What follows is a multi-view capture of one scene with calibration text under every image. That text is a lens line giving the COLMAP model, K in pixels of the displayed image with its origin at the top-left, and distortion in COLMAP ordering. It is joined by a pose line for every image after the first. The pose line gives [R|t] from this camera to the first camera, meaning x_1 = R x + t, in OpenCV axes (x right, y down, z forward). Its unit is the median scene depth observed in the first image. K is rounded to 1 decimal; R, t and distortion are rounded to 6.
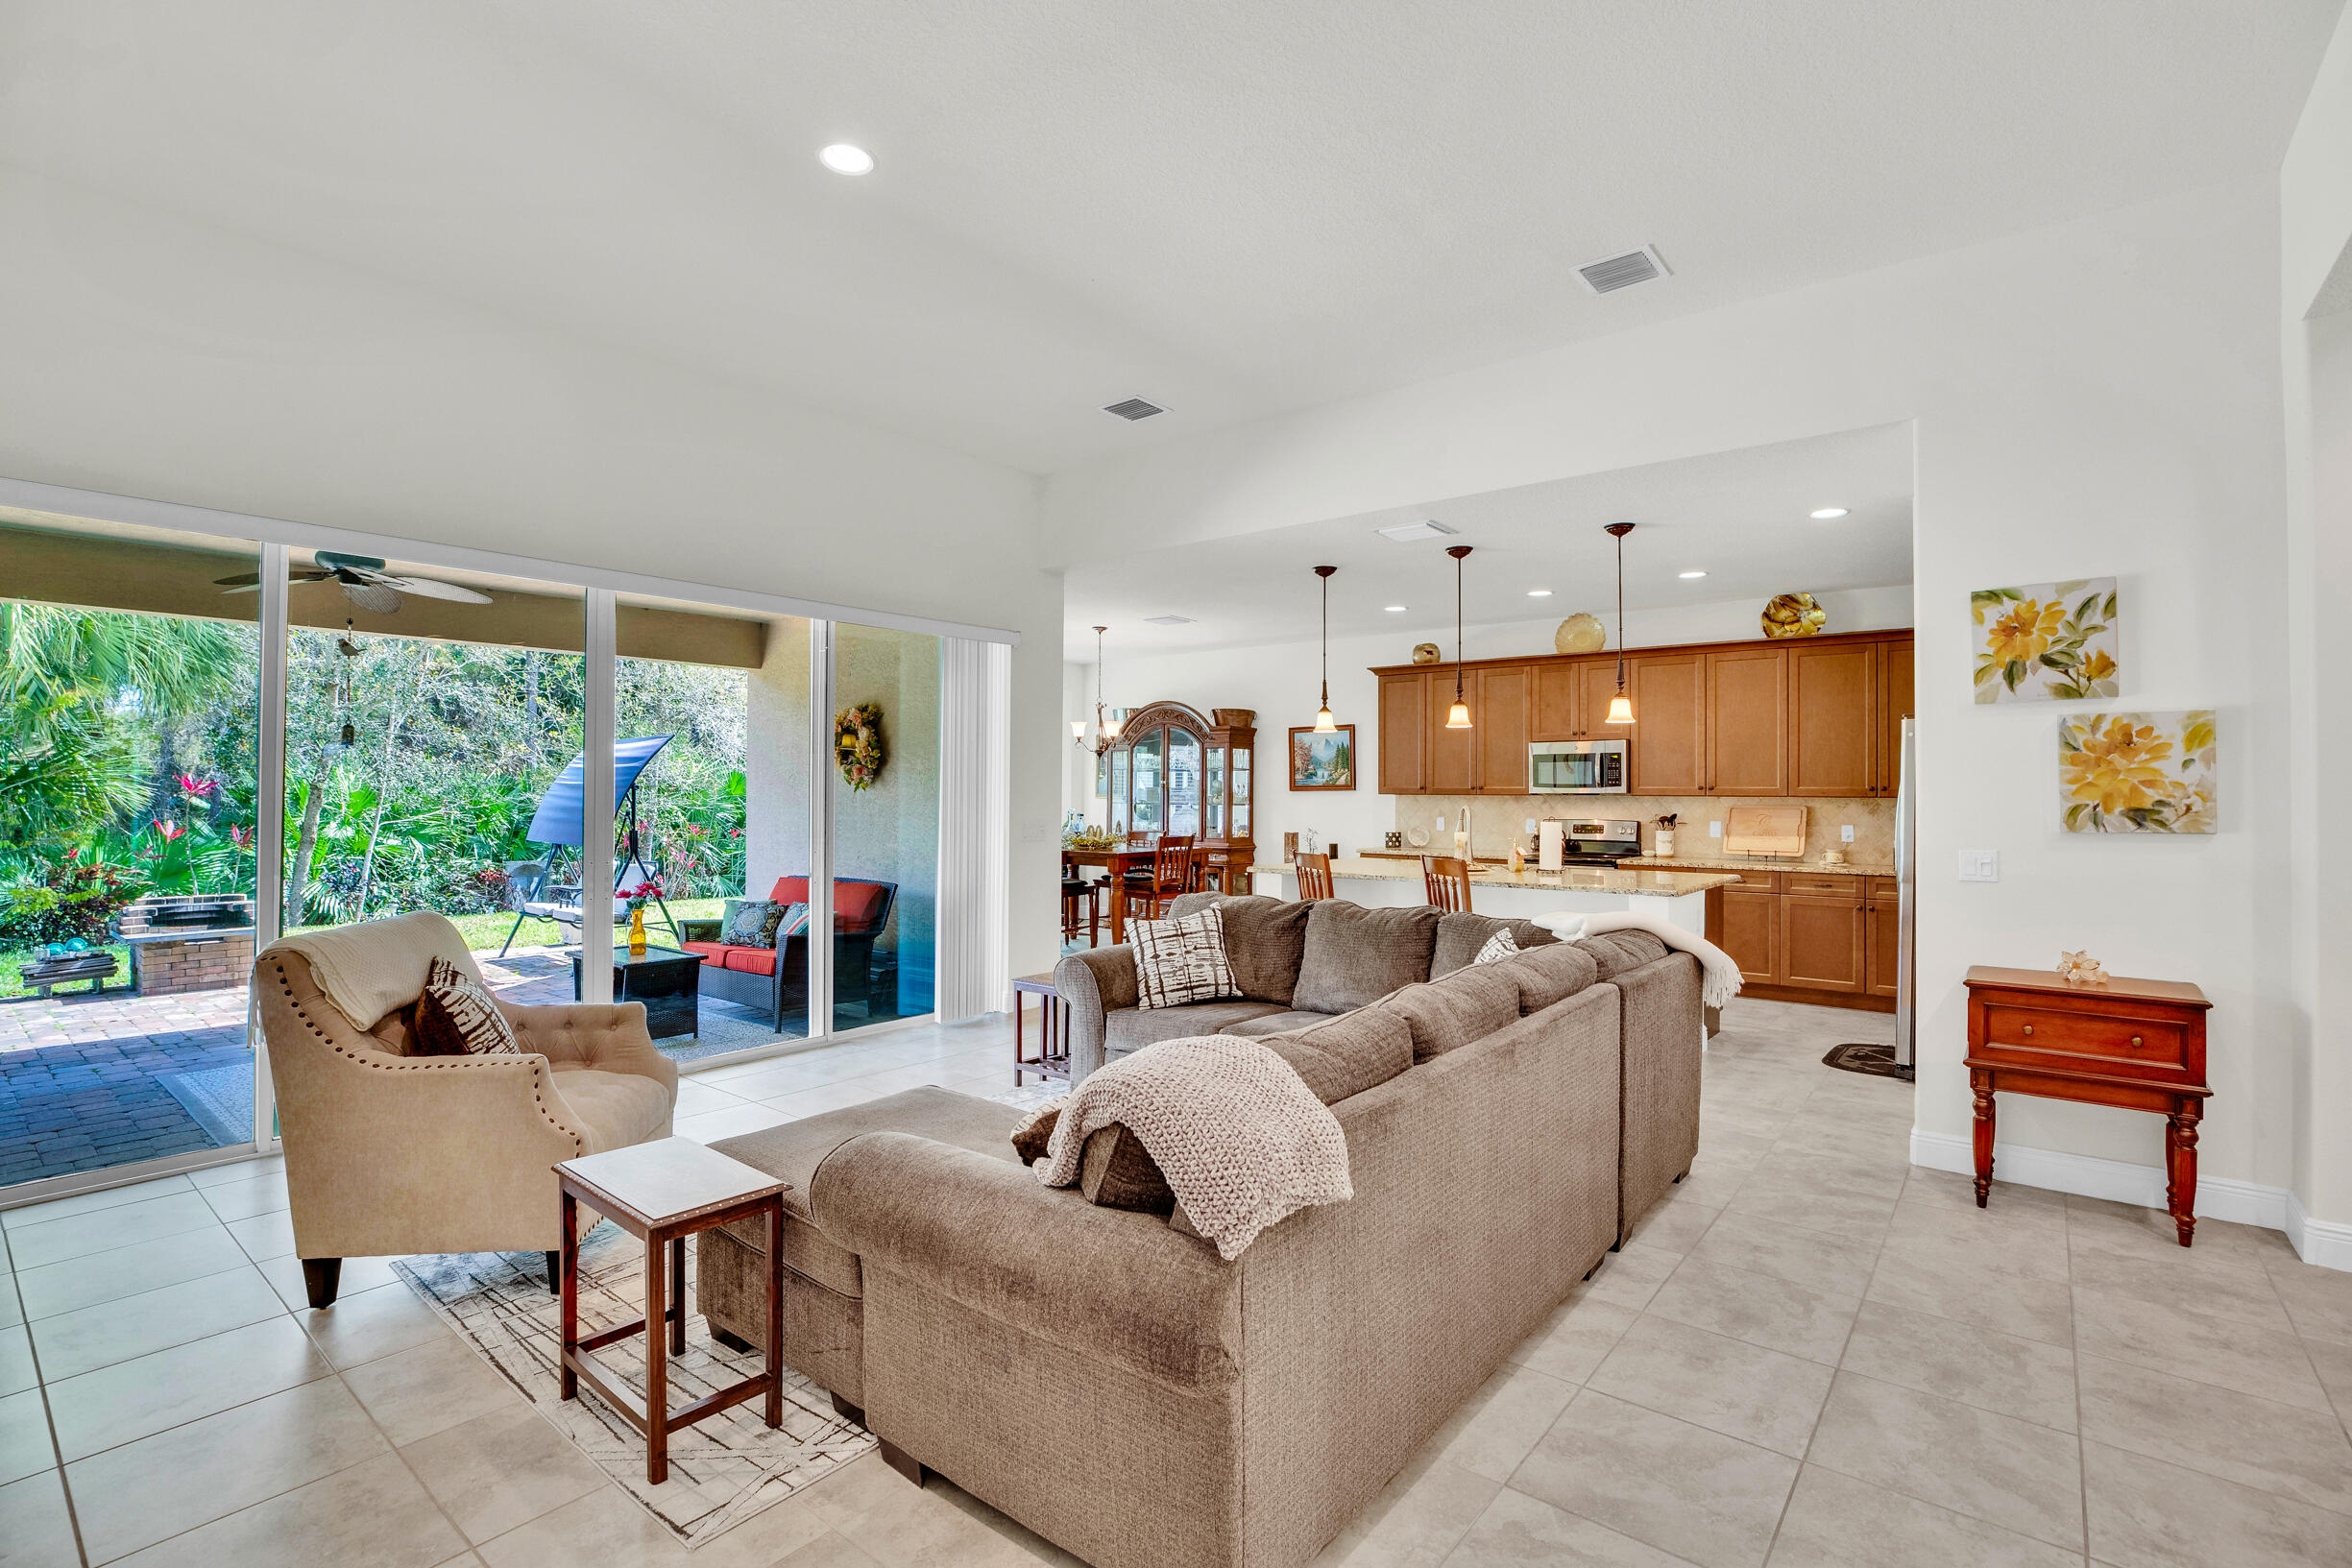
lens RADIAL K [[1081.3, 0, 1182.8], [0, 1081.3, 785.2], [0, 0, 1]] dist [-0.038842, 0.008048]
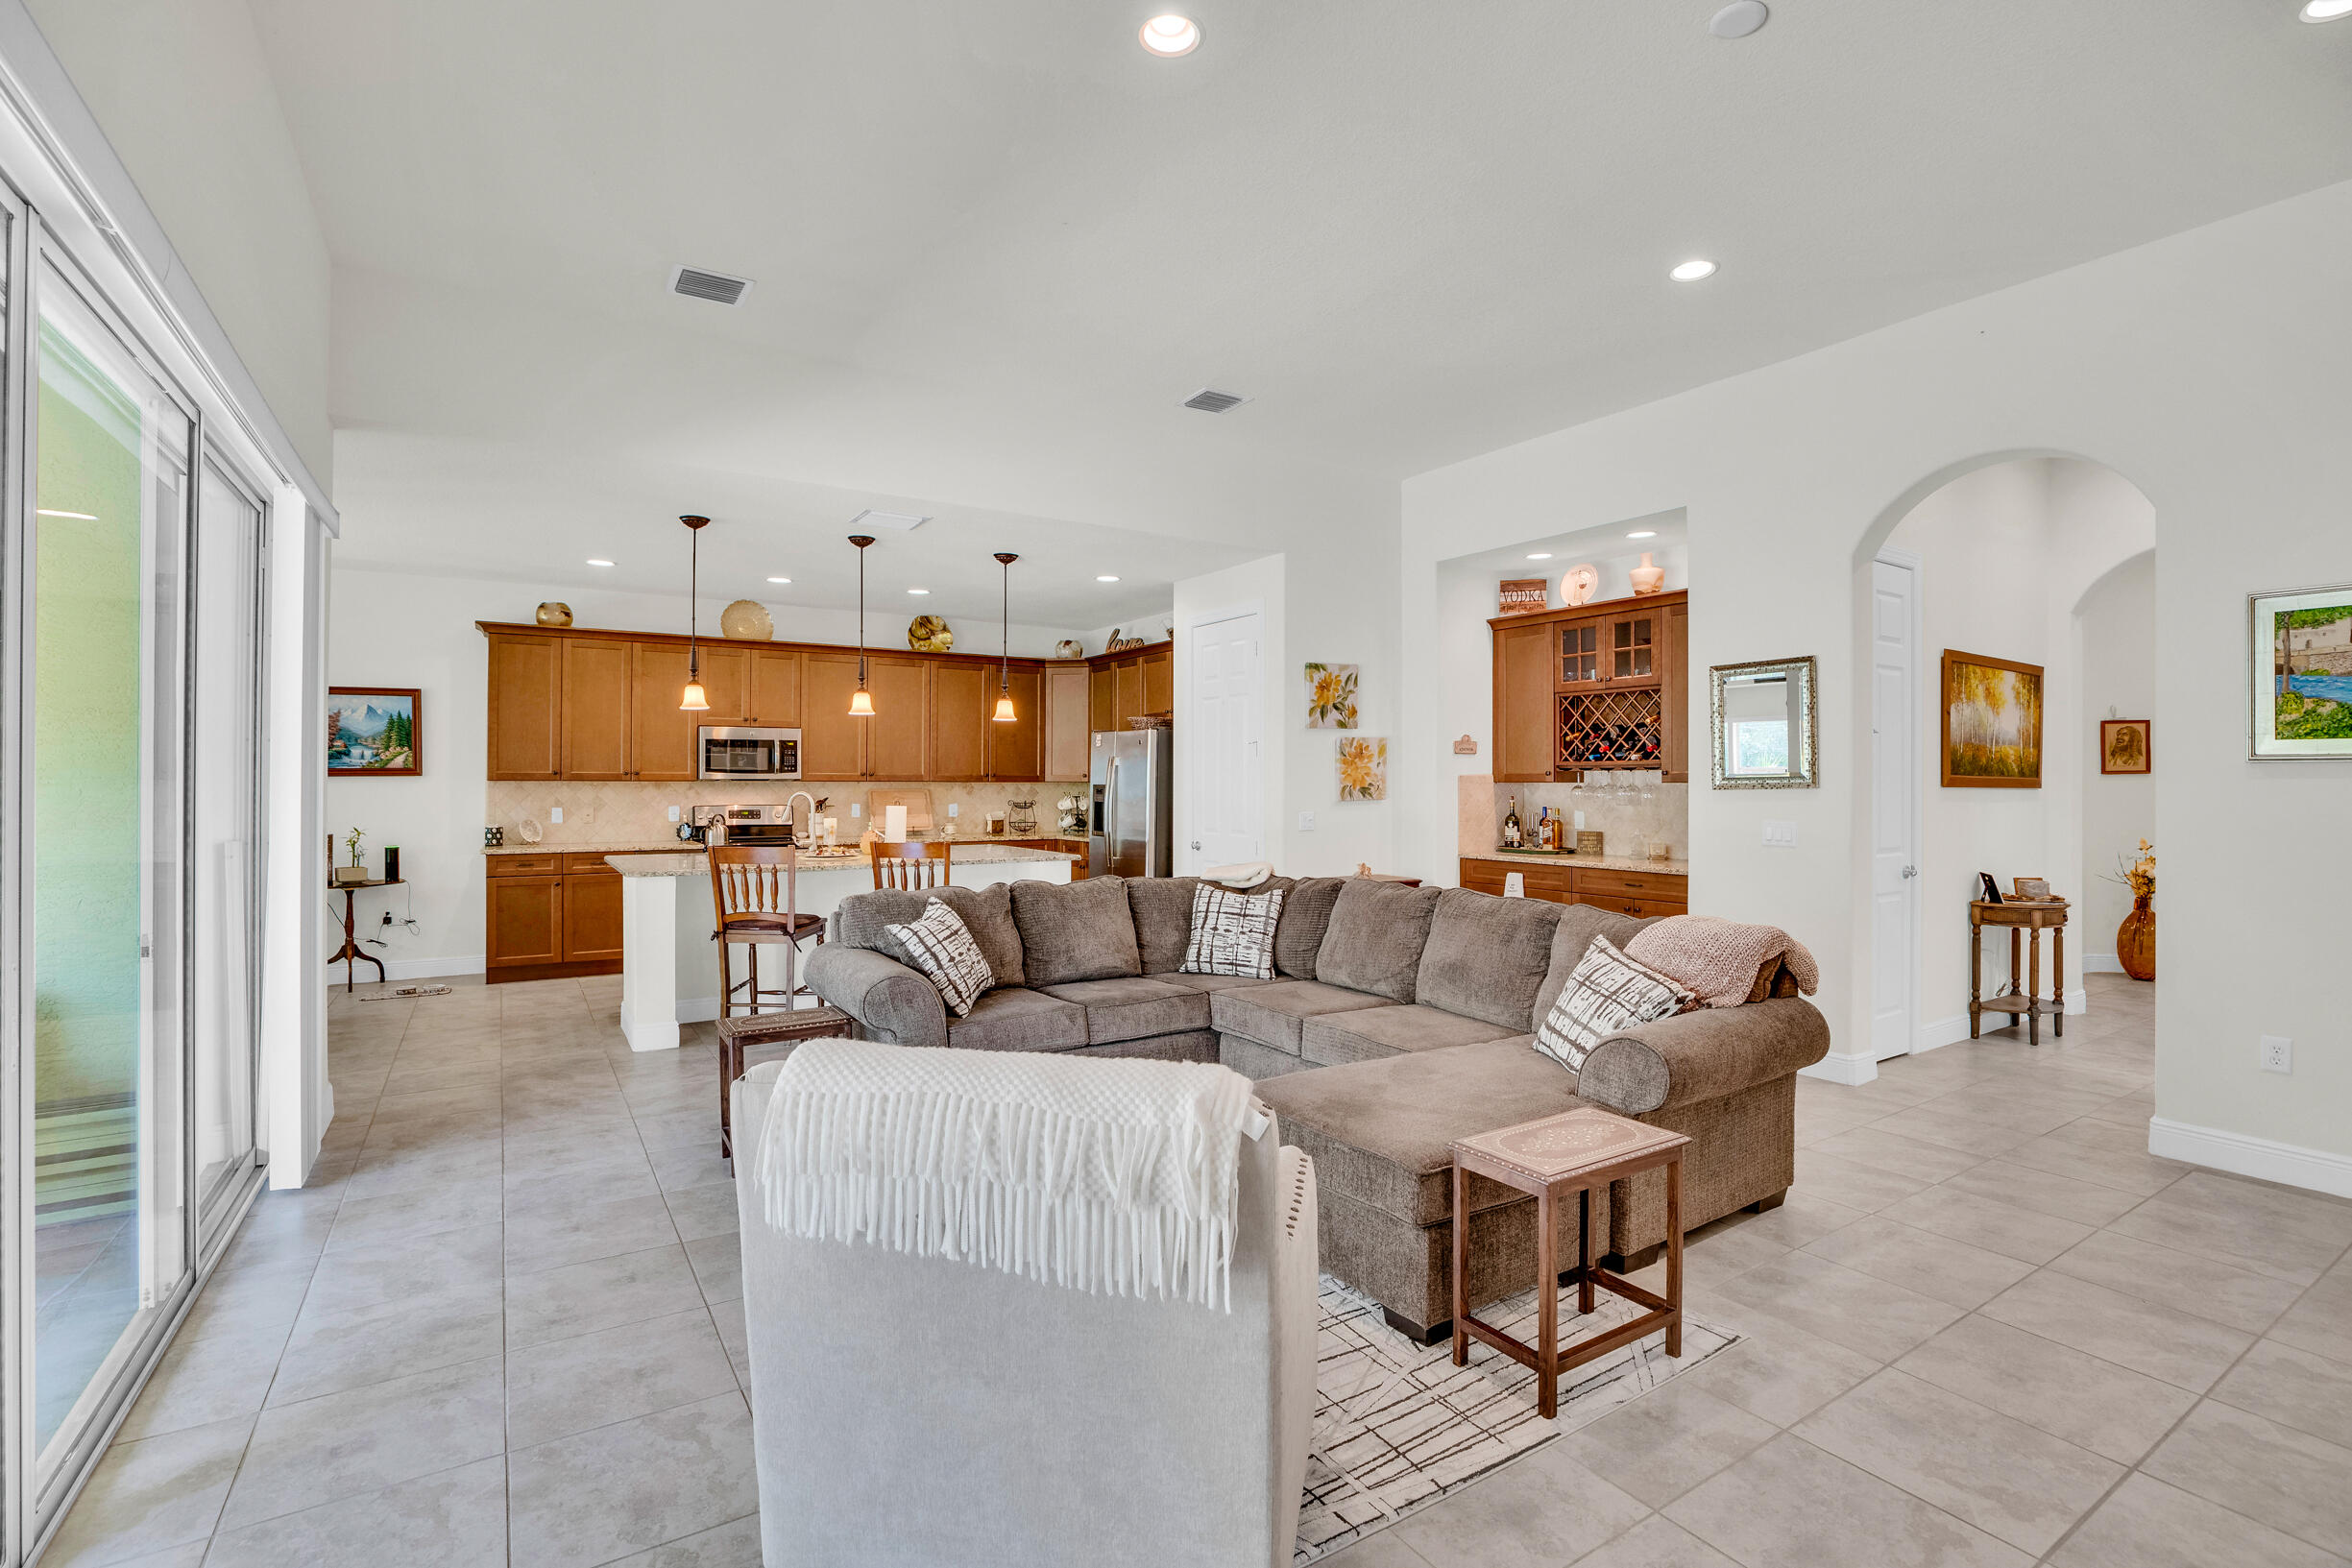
lens RADIAL K [[1081.3, 0, 1184.6], [0, 1081.3, 786.2], [0, 0, 1]] dist [-0.038842, 0.008048]
pose [[0.319167, -0.008512, 0.947660, -0.459460], [-0.006871, 0.999913, 0.011295, 0.000024], [-0.947673, -0.010117, 0.319081, 0.291232]]
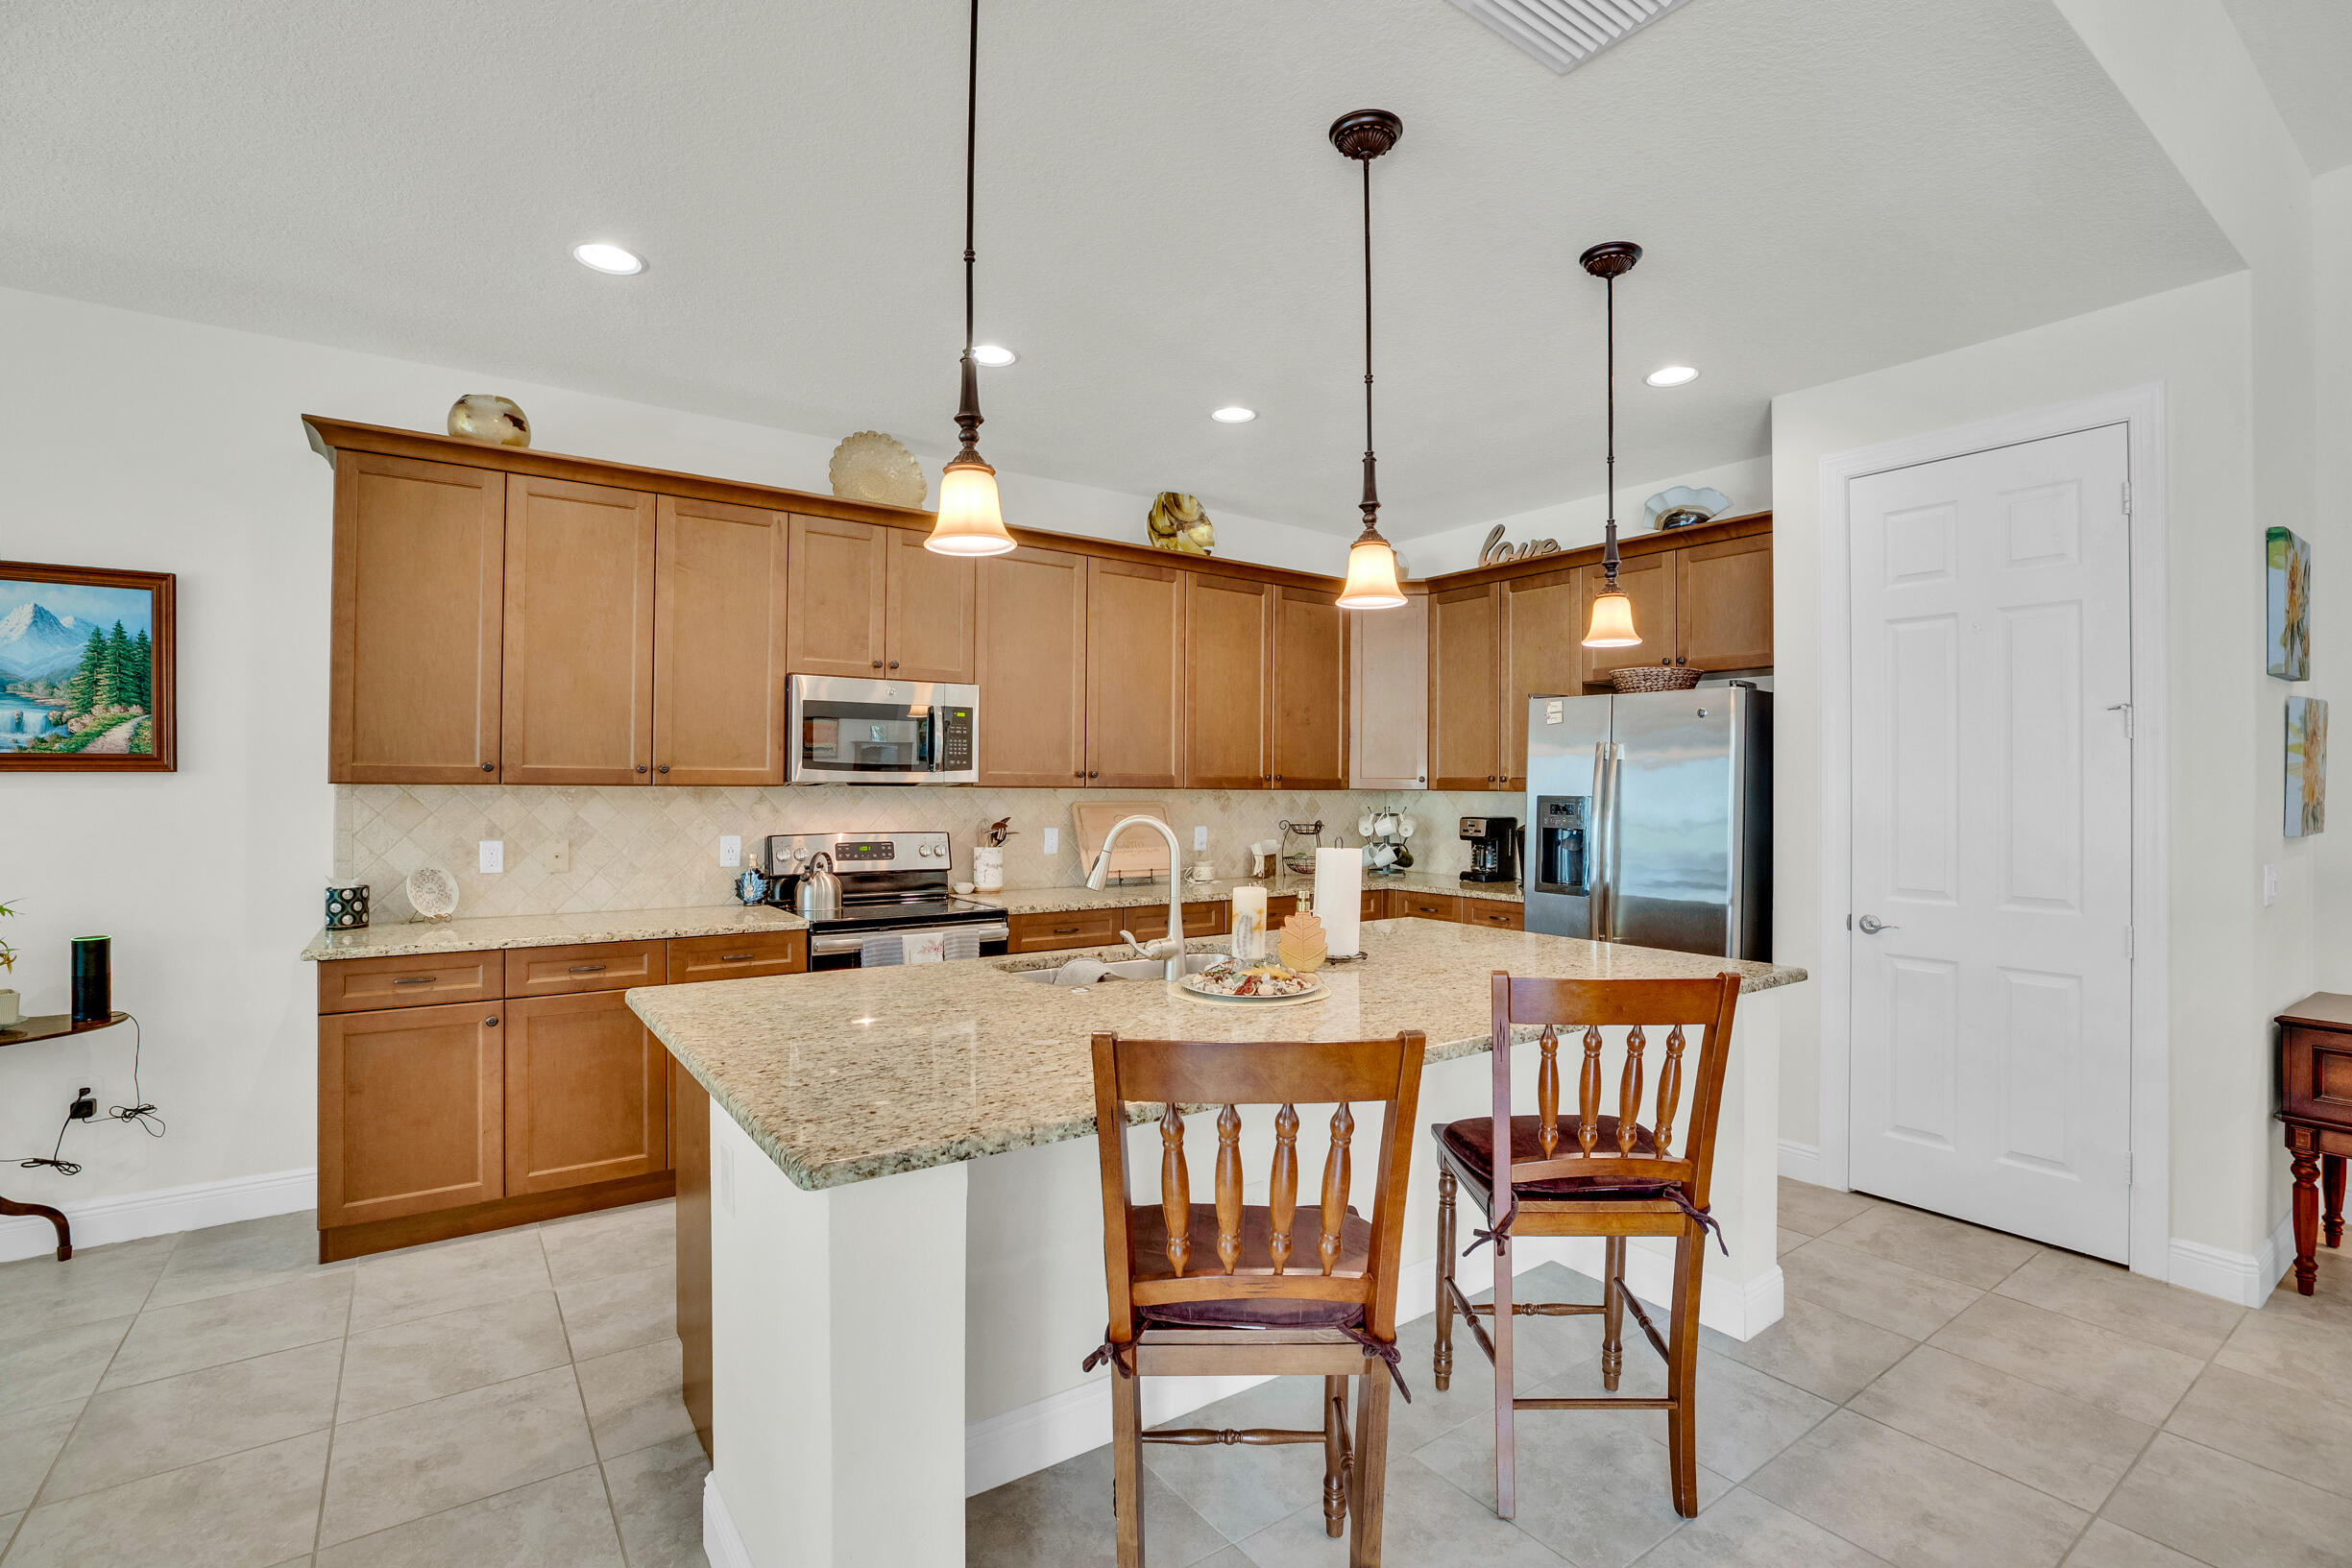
lens RADIAL K [[1081.3, 0, 1181.0], [0, 1081.3, 778.6], [0, 0, 1]] dist [-0.038842, 0.008048]
pose [[0.263089, 0.002991, 0.964767, -0.088024], [-0.011539, 0.999933, 0.000047, 0.003987], [-0.964703, -0.011145, 0.263106, 0.731105]]
